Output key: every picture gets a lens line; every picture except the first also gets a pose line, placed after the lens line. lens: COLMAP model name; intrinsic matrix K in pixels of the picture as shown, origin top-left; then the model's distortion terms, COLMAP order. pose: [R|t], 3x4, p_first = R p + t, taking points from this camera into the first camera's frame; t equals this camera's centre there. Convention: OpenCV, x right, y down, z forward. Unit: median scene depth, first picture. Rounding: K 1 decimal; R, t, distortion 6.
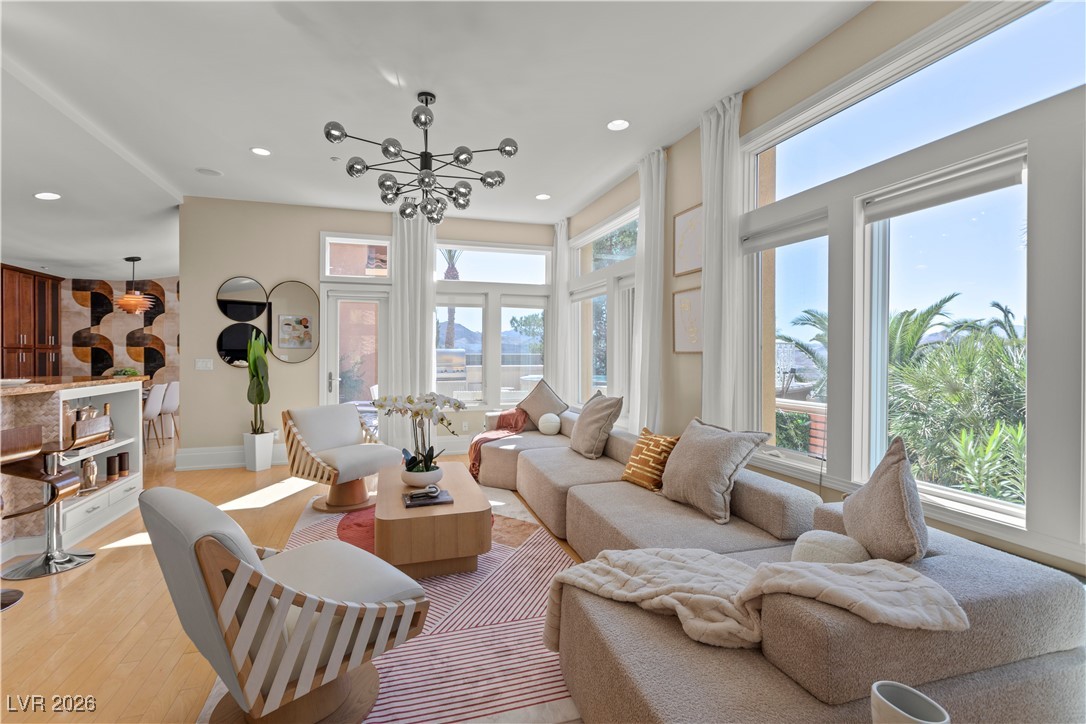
lens RADIAL K [[486.7, 0, 521.5], [0, 486.7, 331.9], [0, 0, 1]] dist [-0.001283, -0.000169]
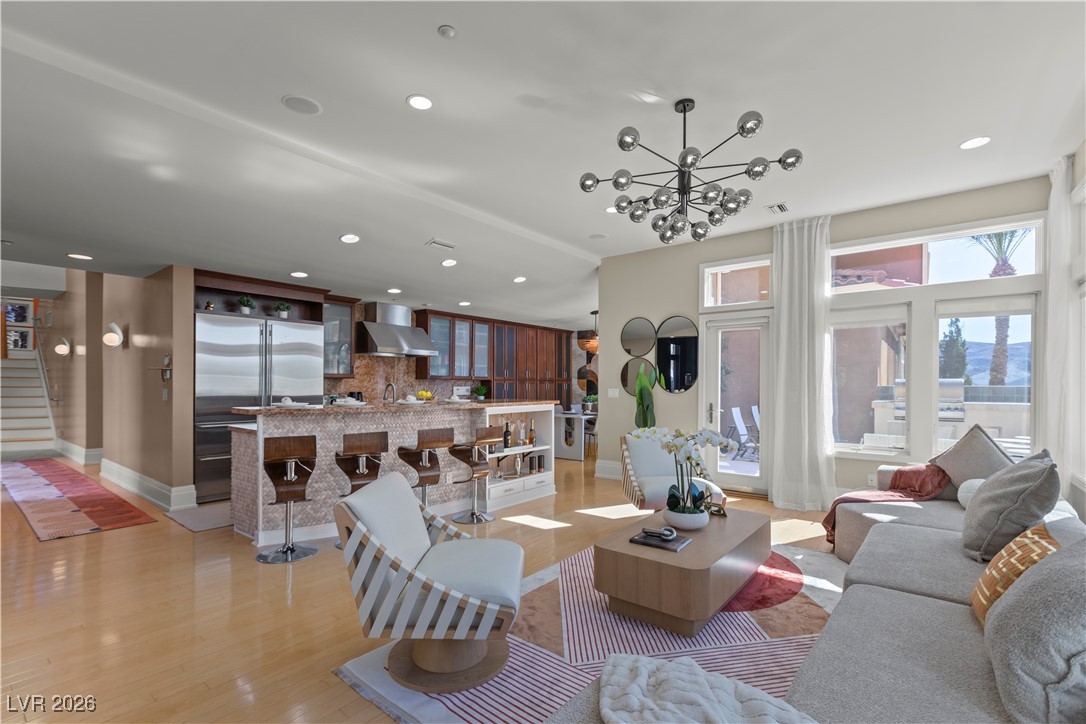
lens RADIAL K [[482.9, 0, 531.4], [0, 482.9, 363.7], [0, 0, 1]] dist [0.000223, -0.000628]
pose [[0.565850, -0.032814, -0.823855, 0.246629], [0.033910, 0.999288, -0.016512, 0.006715], [0.823811, -0.018594, 0.566560, 0.156882]]
